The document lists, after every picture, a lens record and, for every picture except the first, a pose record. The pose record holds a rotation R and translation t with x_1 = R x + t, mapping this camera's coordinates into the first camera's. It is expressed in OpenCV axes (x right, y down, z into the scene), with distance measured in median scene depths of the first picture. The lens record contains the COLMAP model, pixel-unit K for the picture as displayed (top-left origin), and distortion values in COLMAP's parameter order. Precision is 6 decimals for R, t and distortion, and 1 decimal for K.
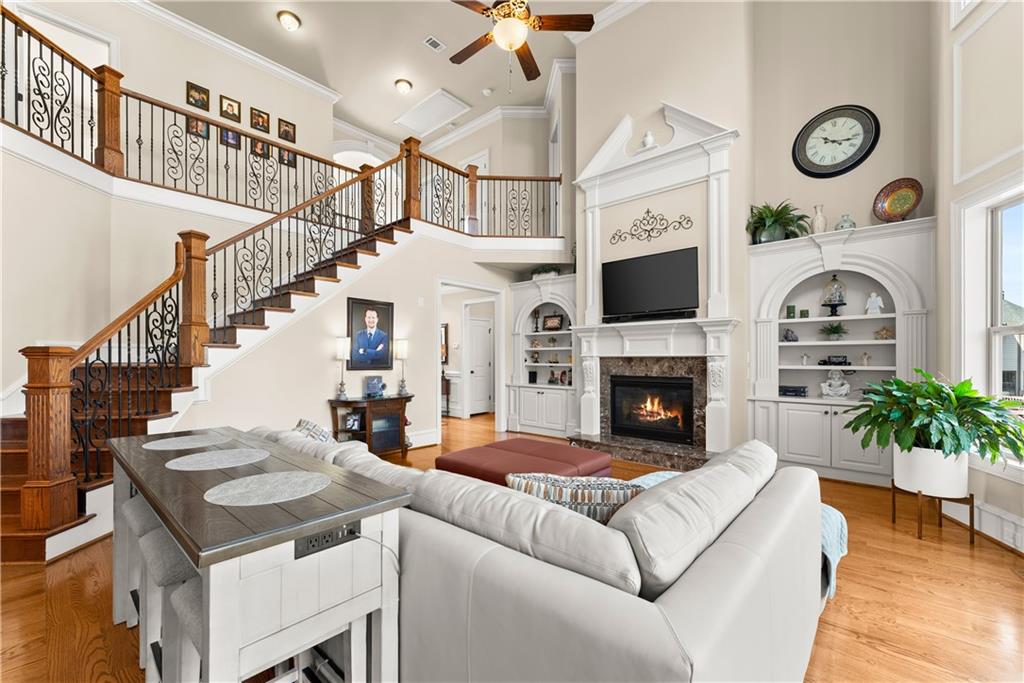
lens RADIAL K [[414.8, 0, 515.5], [0, 414.8, 359.4], [0, 0, 1]] dist [-0.002536, -0.000239]
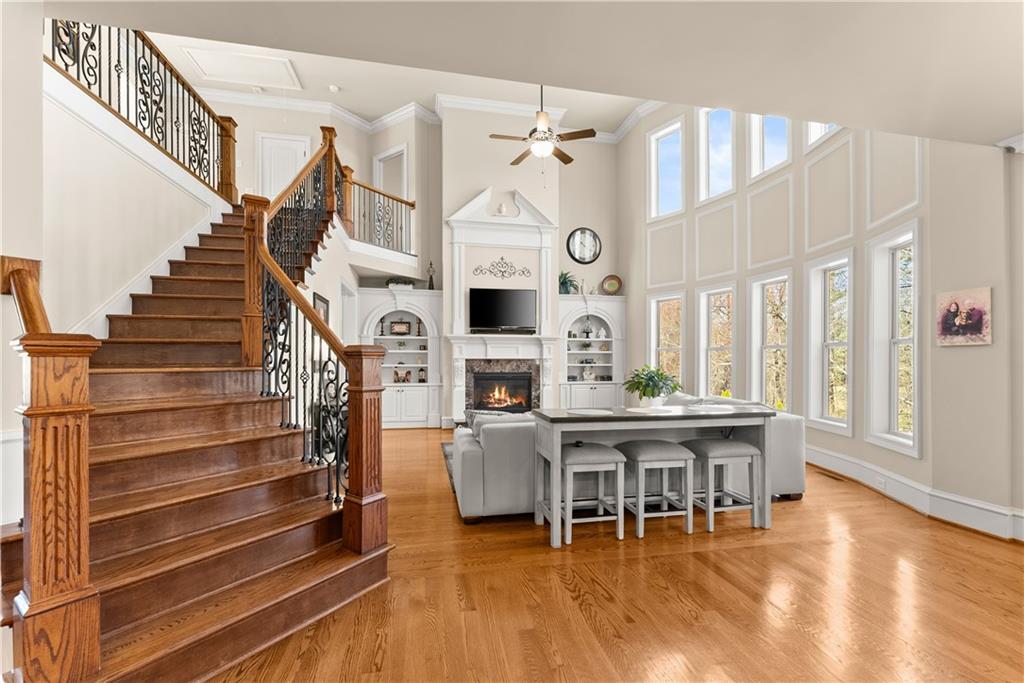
lens RADIAL K [[414.8, 0, 512.0], [0, 414.8, 360.6], [0, 0, 1]] dist [-0.002536, -0.000239]
pose [[0.603365, 0.000309, 0.797465, -0.812259], [0.002329, 0.999995, -0.002150, 0.002916], [-0.797462, 0.003155, 0.603361, 0.101300]]
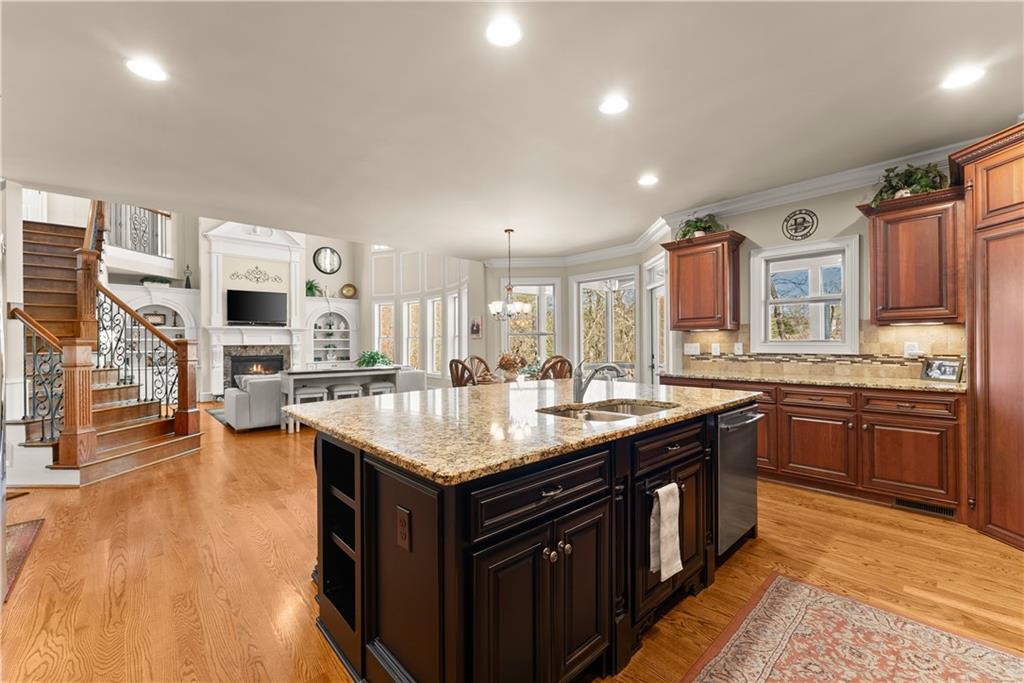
lens RADIAL K [[414.8, 0, 507.1], [0, 414.8, 342.2], [0, 0, 1]] dist [-0.002536, -0.000239]
pose [[0.118546, 0.005787, 0.992932, -1.397730], [0.012773, 0.999891, -0.007352, 0.008306], [-0.992866, 0.013554, 0.118459, -0.336344]]
